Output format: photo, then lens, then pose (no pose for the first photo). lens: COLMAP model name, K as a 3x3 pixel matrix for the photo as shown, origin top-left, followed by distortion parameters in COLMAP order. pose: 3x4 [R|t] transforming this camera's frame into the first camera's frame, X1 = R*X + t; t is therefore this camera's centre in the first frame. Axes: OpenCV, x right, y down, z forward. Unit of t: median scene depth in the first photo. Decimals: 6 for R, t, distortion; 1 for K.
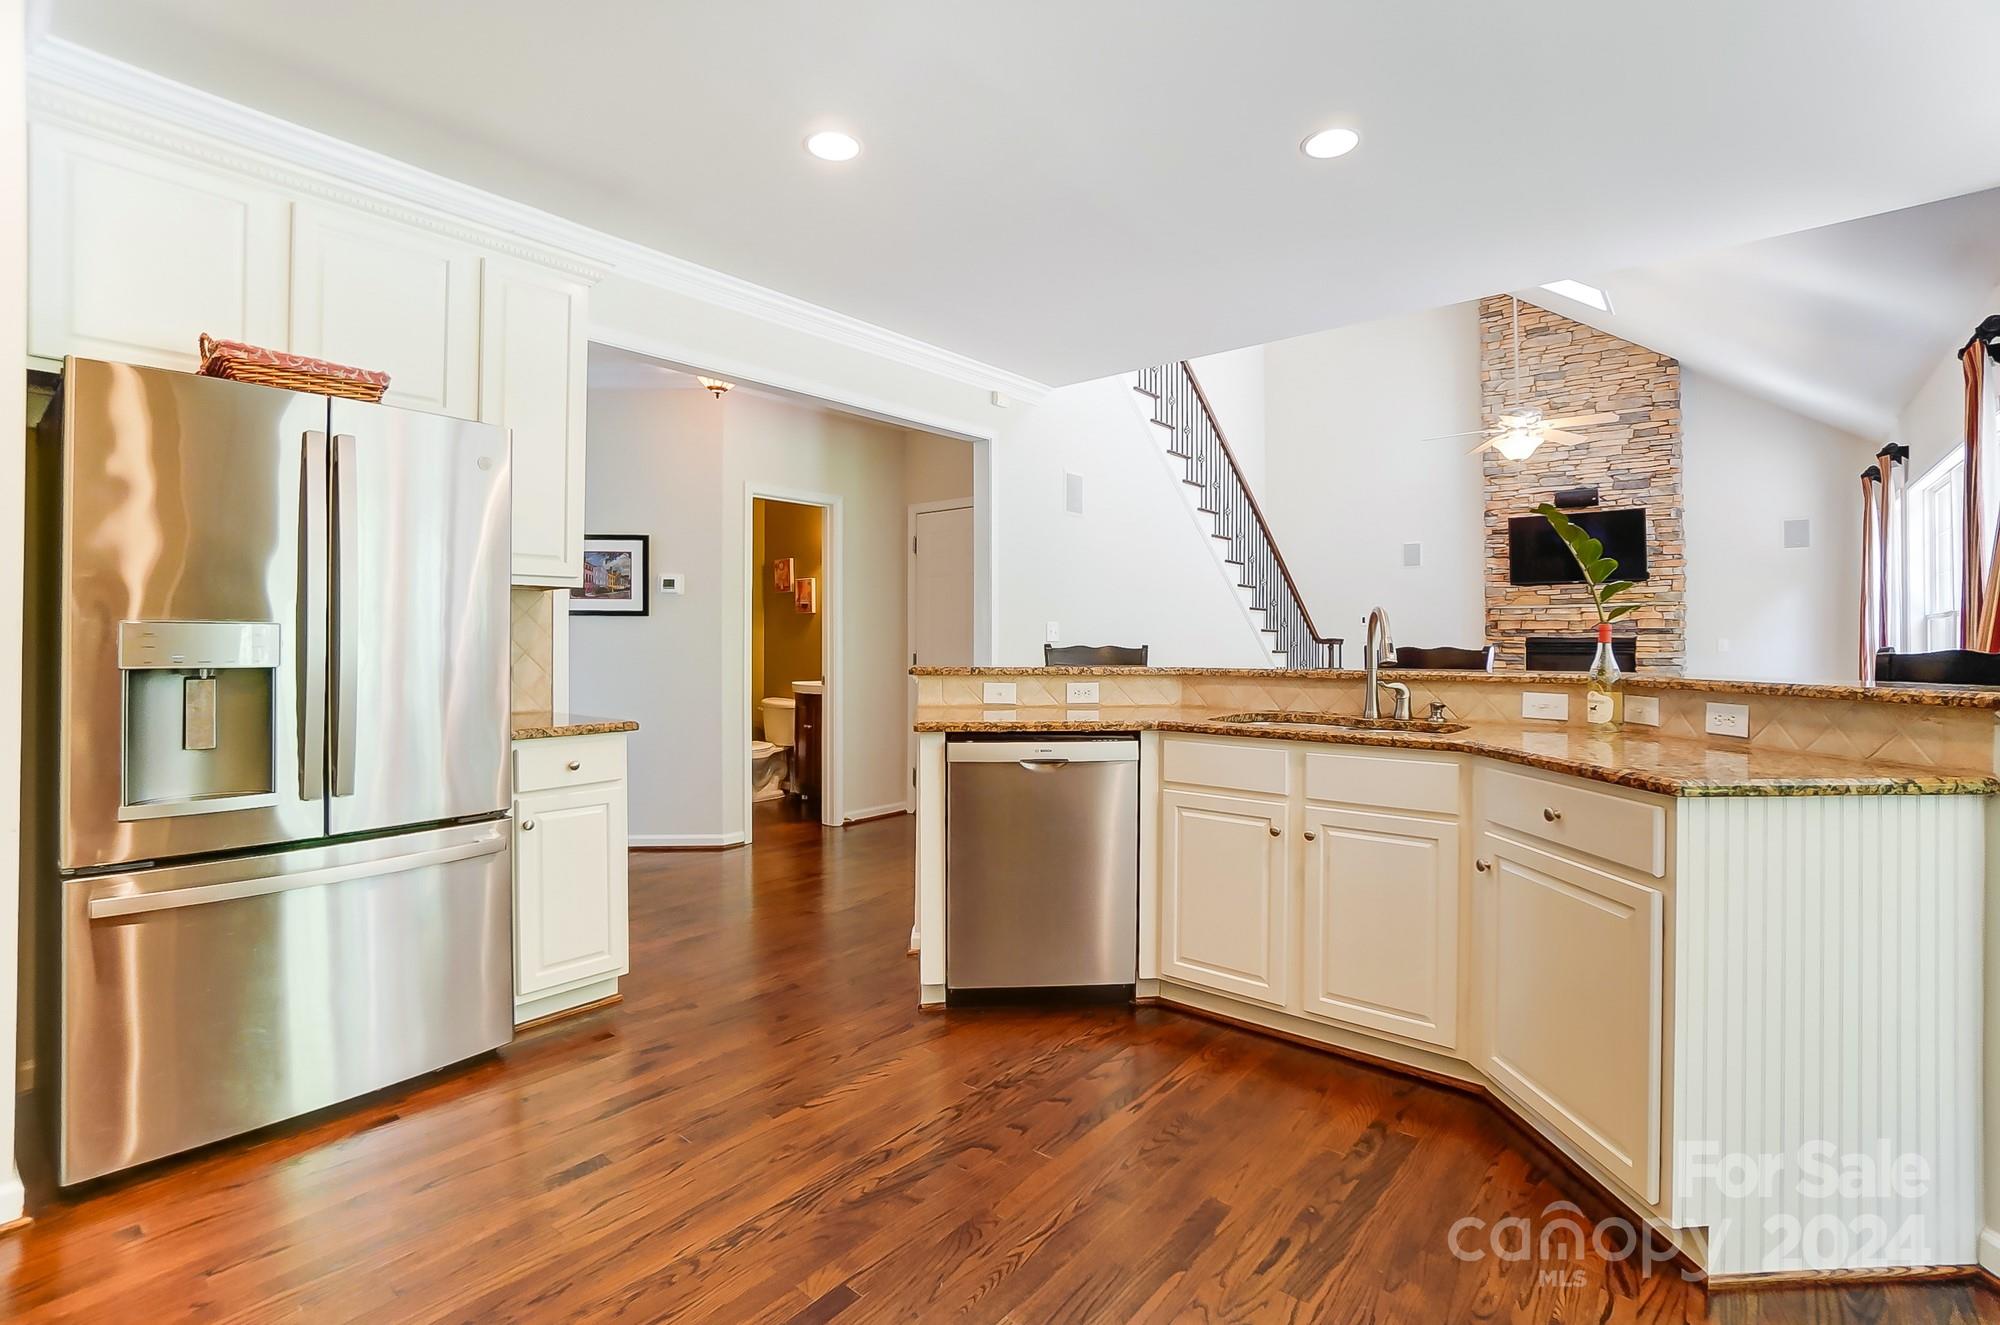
lens RADIAL K [[909.8, 0, 1002.8], [0, 909.8, 643.4], [0, 0, 1]] dist [-0.039143, 0.000583]
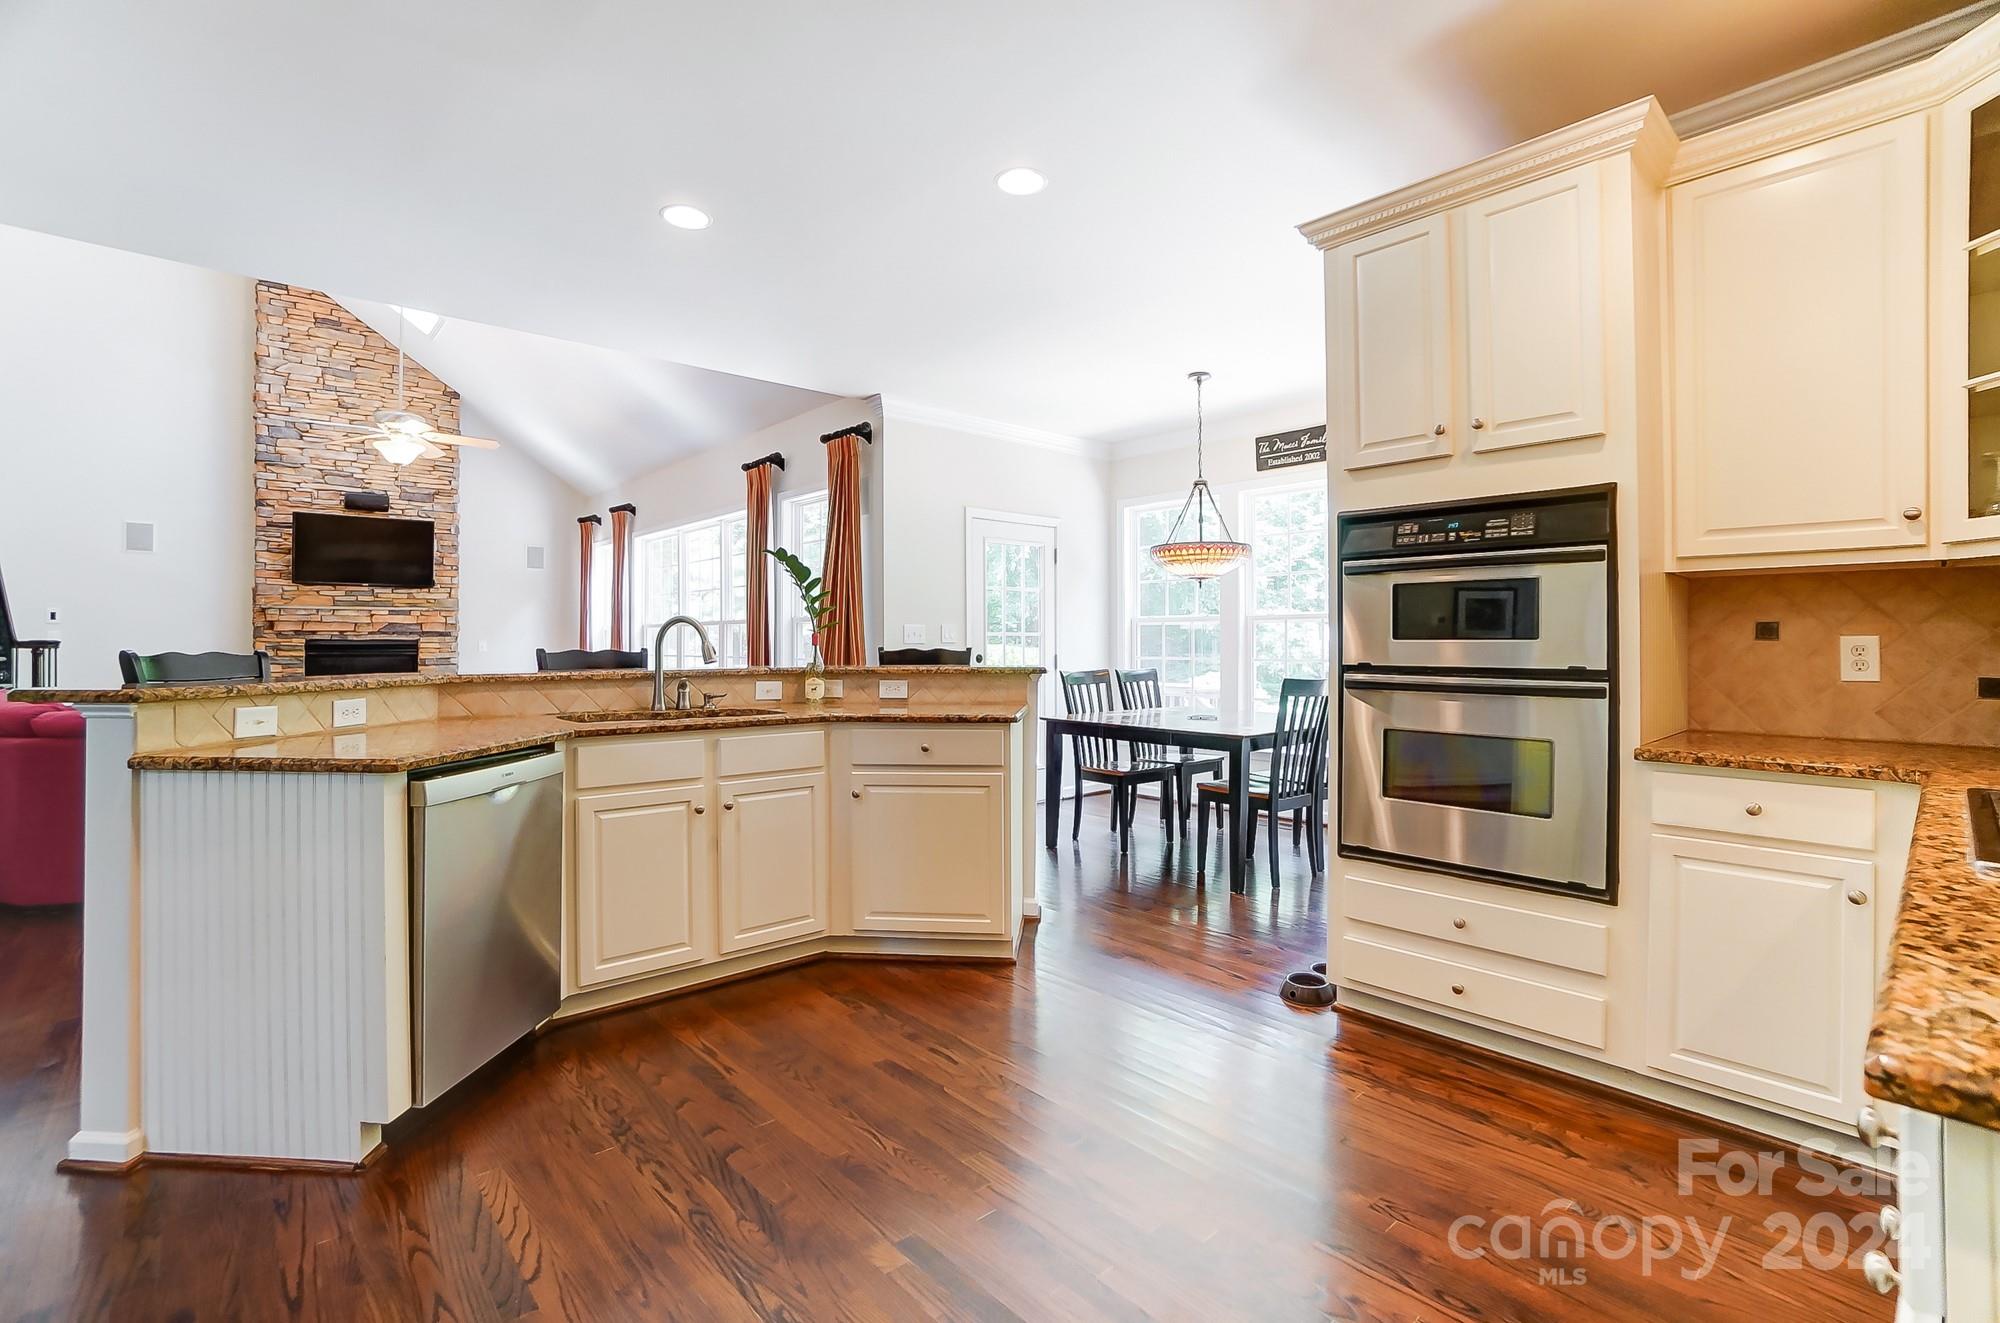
lens RADIAL K [[909.8, 0, 1002.8], [0, 909.8, 642.4], [0, 0, 1]] dist [-0.039143, 0.000583]
pose [[0.138866, -0.001347, 0.990310, -0.404432], [0.003322, 0.999994, 0.000894, -0.003062], [-0.990306, 0.003166, 0.138869, 0.234094]]
